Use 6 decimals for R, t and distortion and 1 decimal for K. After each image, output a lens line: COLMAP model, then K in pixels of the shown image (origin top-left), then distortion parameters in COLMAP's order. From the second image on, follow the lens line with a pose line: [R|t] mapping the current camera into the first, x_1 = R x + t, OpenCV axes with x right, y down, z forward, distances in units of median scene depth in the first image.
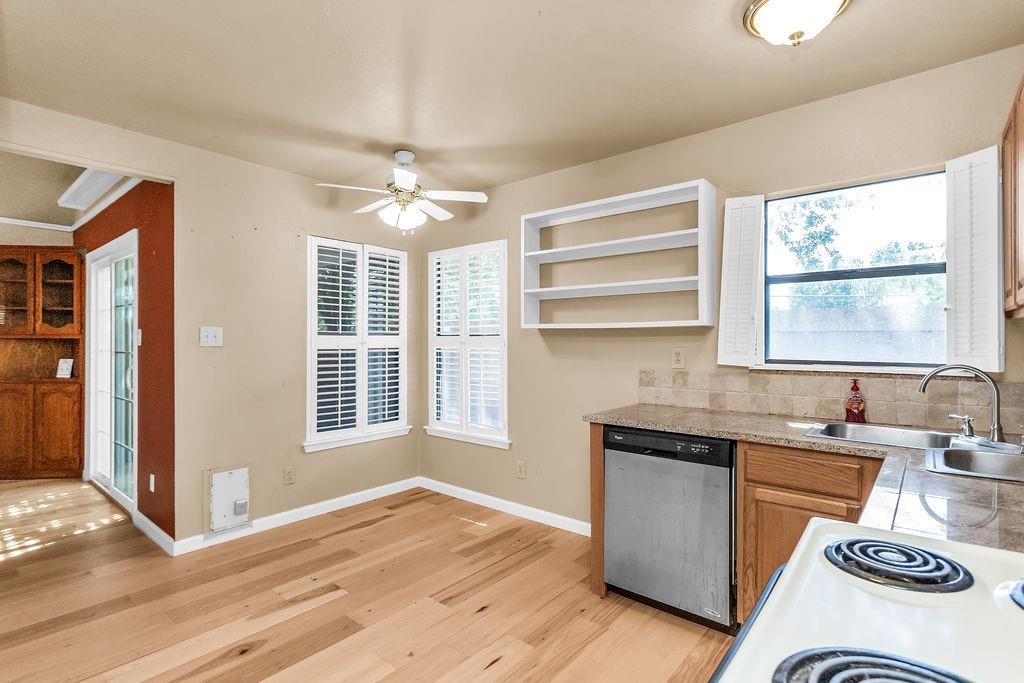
lens RADIAL K [[493.9, 0, 508.6], [0, 493.9, 344.1], [0, 0, 1]] dist [0.005075, 0.000442]
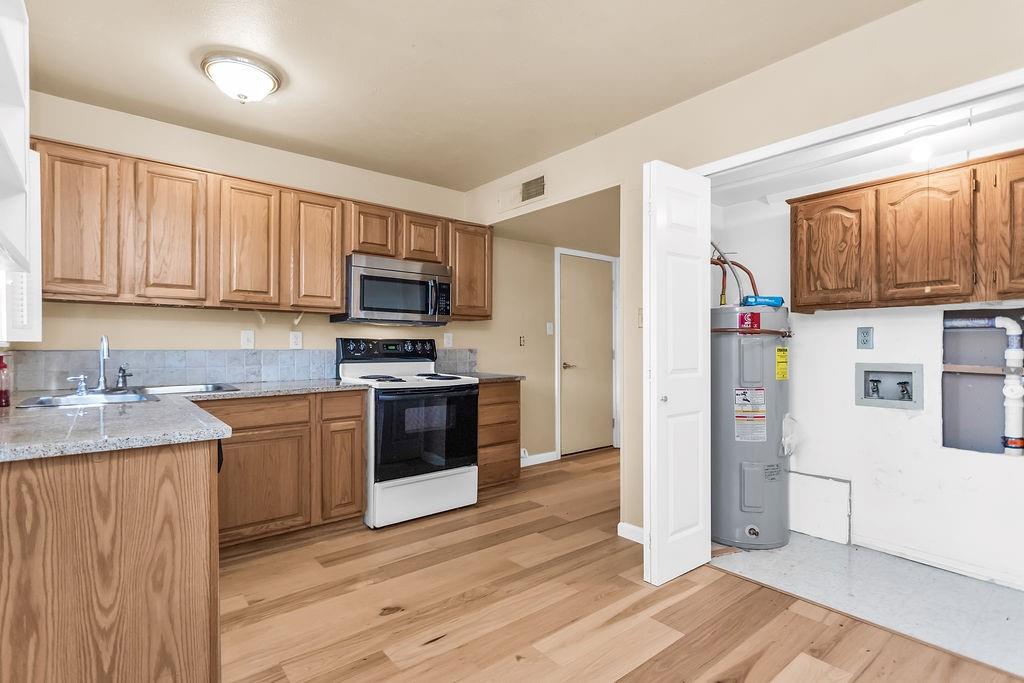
lens RADIAL K [[493.9, 0, 508.3], [0, 493.9, 351.2], [0, 0, 1]] dist [0.005075, 0.000442]
pose [[-0.979566, -0.000642, 0.201123, -0.282594], [0.002792, 0.999855, 0.016786, 0.047118], [-0.201105, 0.017004, -0.979422, 1.471459]]
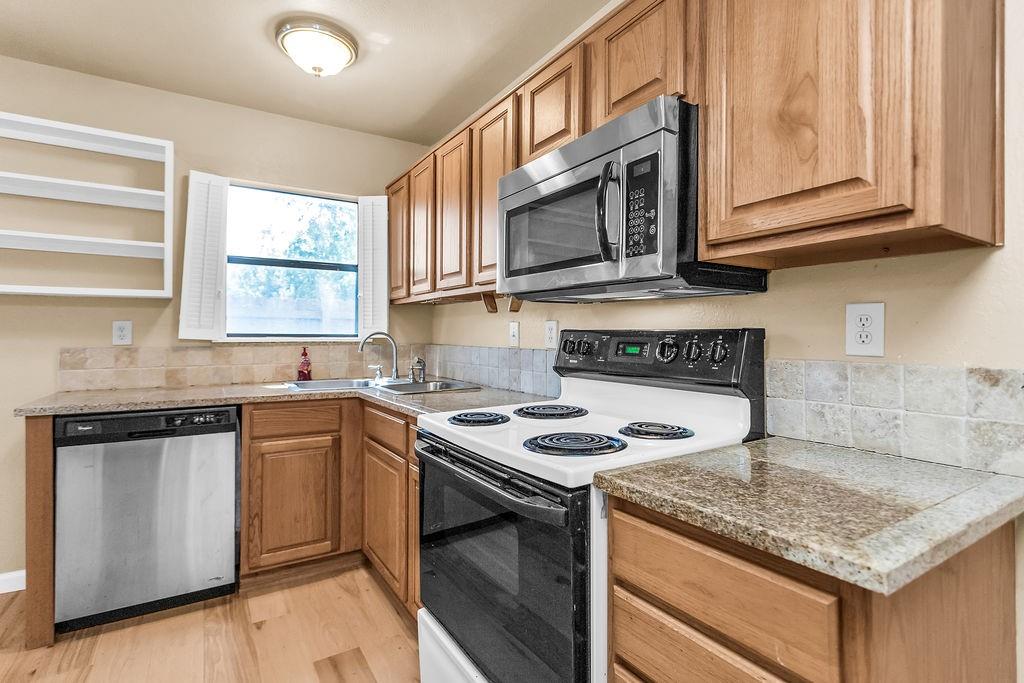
lens RADIAL K [[493.9, 0, 513.4], [0, 493.9, 331.7], [0, 0, 1]] dist [0.005075, 0.000442]
pose [[0.316126, 0.008773, 0.948677, -0.296187], [0.004832, 0.999929, -0.010857, 0.043002], [-0.948705, 0.008016, 0.316062, 0.083018]]
